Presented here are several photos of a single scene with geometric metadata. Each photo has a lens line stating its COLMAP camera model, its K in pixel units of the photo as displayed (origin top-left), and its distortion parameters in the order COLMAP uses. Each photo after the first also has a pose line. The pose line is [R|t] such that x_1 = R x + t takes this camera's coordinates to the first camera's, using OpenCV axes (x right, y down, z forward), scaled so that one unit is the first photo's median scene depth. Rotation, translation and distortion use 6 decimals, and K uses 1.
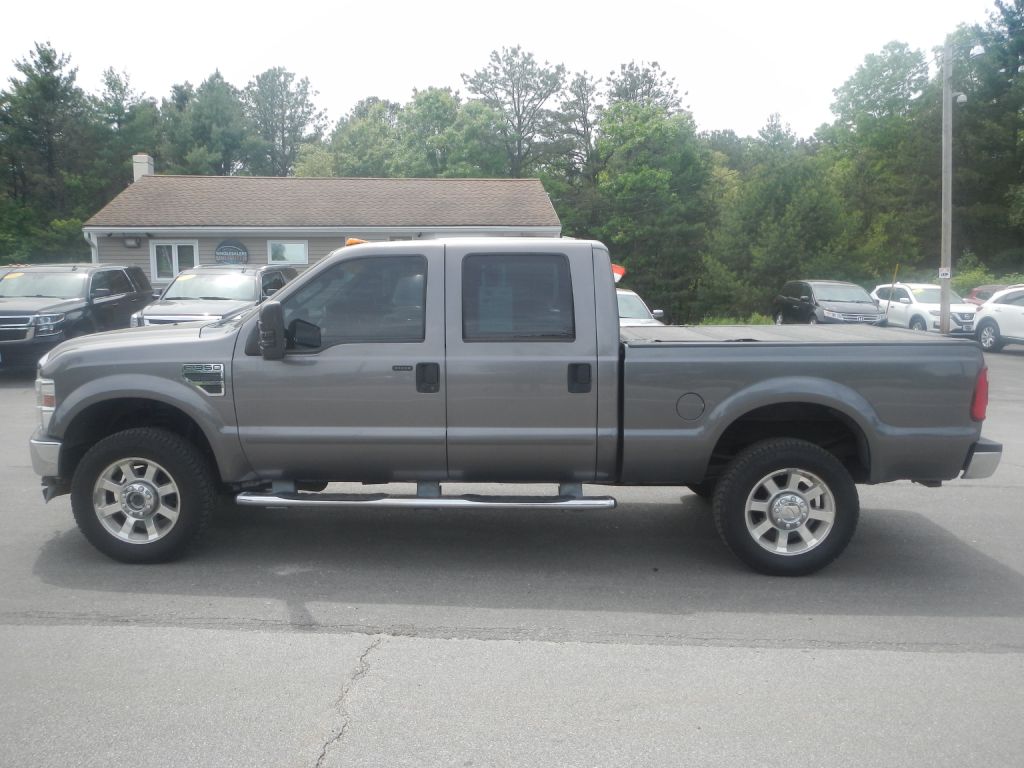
lens RADIAL K [[836.7, 0, 513.8], [0, 836.7, 389.2], [0, 0, 1]] dist [-0.003853, -0.001837]
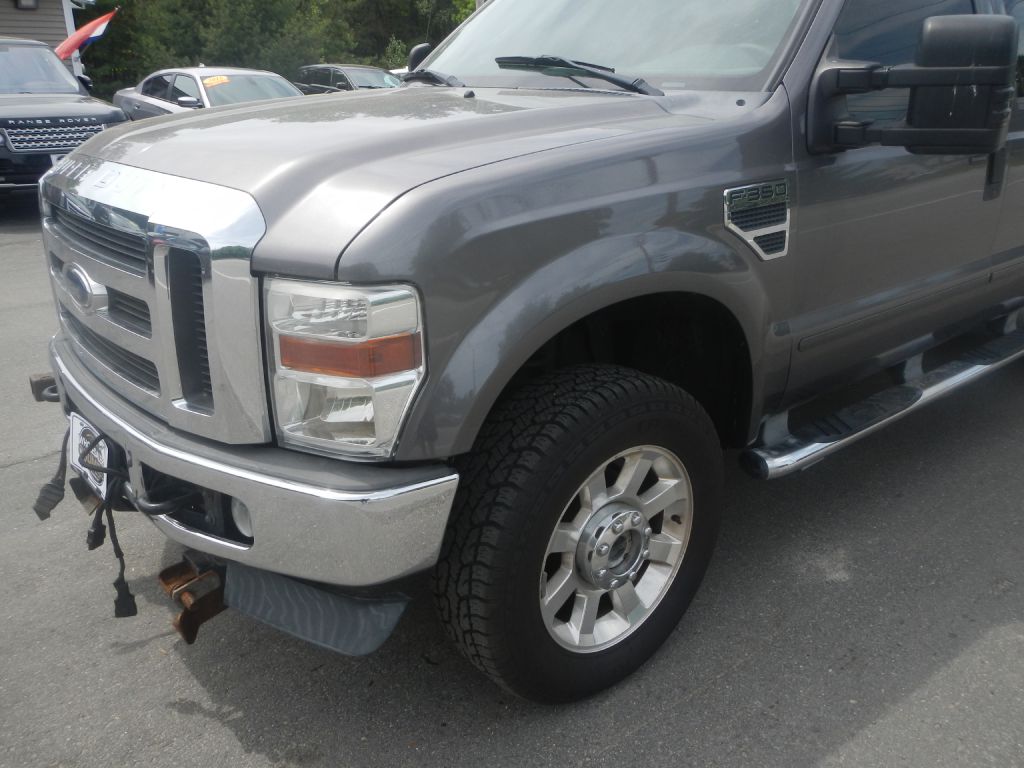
lens RADIAL K [[841.1, 0, 513.1], [0, 841.1, 385.8], [0, 0, 1]] dist [-0.000814, -0.009355]
pose [[0.748873, -0.235312, 0.619530, -0.096683], [0.091273, 0.962552, 0.255270, -0.006578], [-0.656398, -0.134618, 0.742307, 0.100004]]
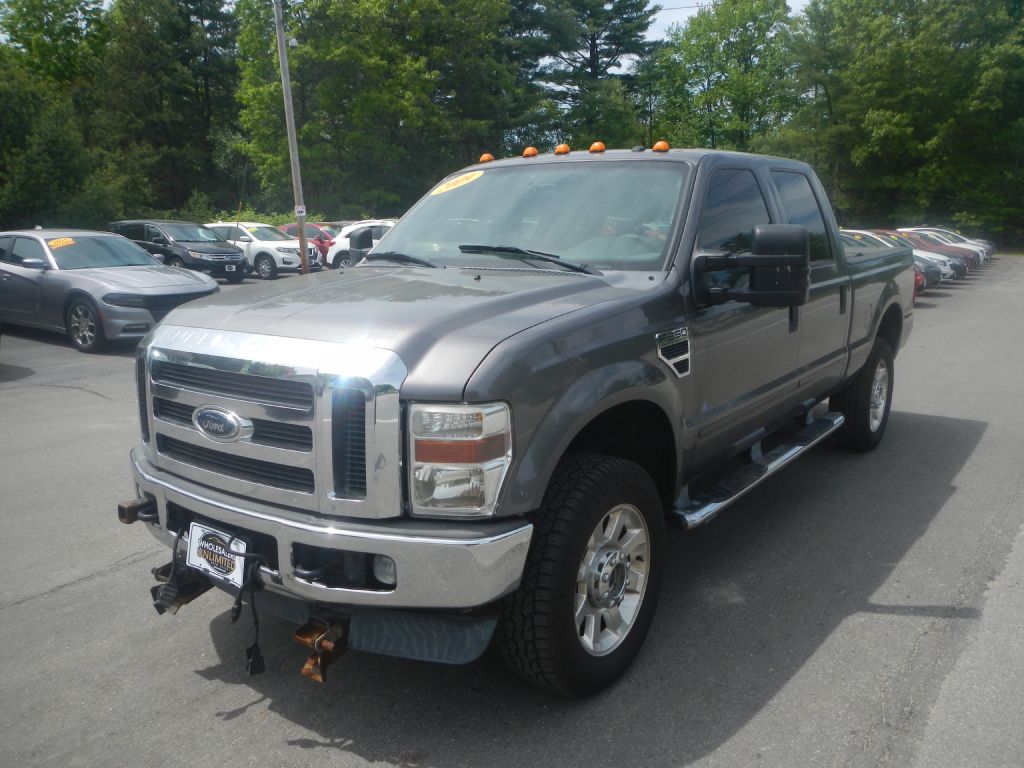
lens RADIAL K [[841.1, 0, 513.1], [0, 841.1, 385.8], [0, 0, 1]] dist [-0.000814, -0.009355]
pose [[0.569747, -0.169588, 0.804132, -0.125942], [0.120954, 0.985125, 0.122060, -0.010485], [-0.812871, 0.027720, 0.581784, 0.095685]]
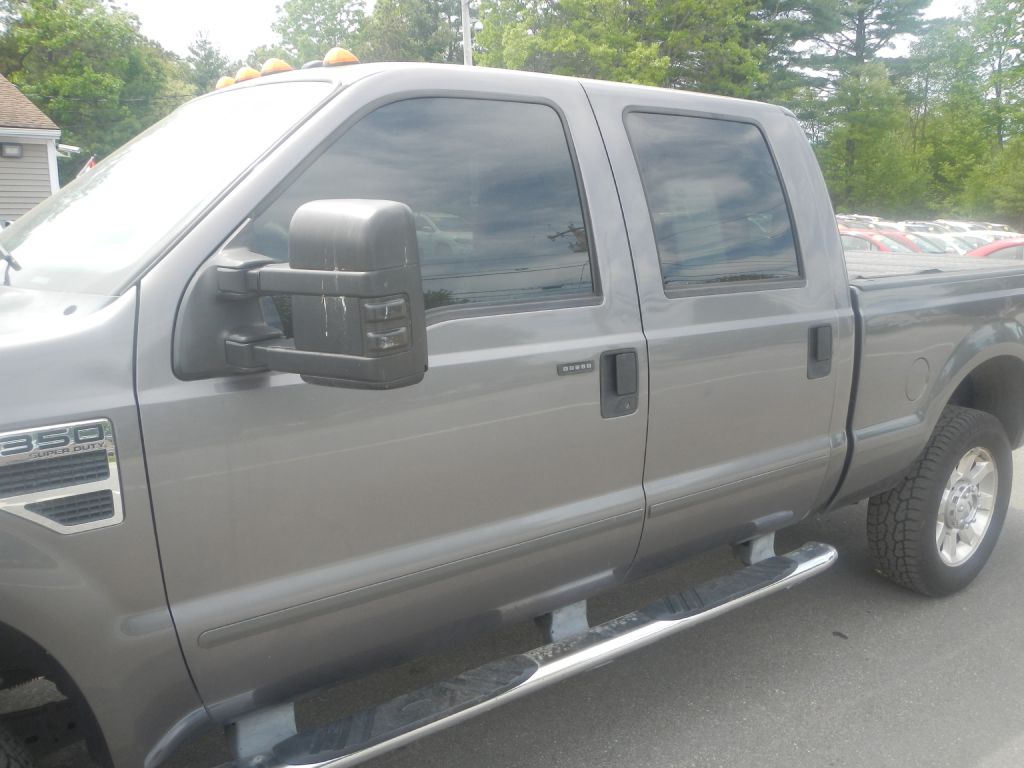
lens RADIAL K [[841.1, 0, 513.1], [0, 841.1, 385.8], [0, 0, 1]] dist [-0.000814, -0.009355]
pose [[0.786883, -0.120695, 0.605184, -0.054042], [0.076387, 0.992195, 0.098557, -0.007807], [-0.612356, -0.031324, 0.789961, 0.088752]]
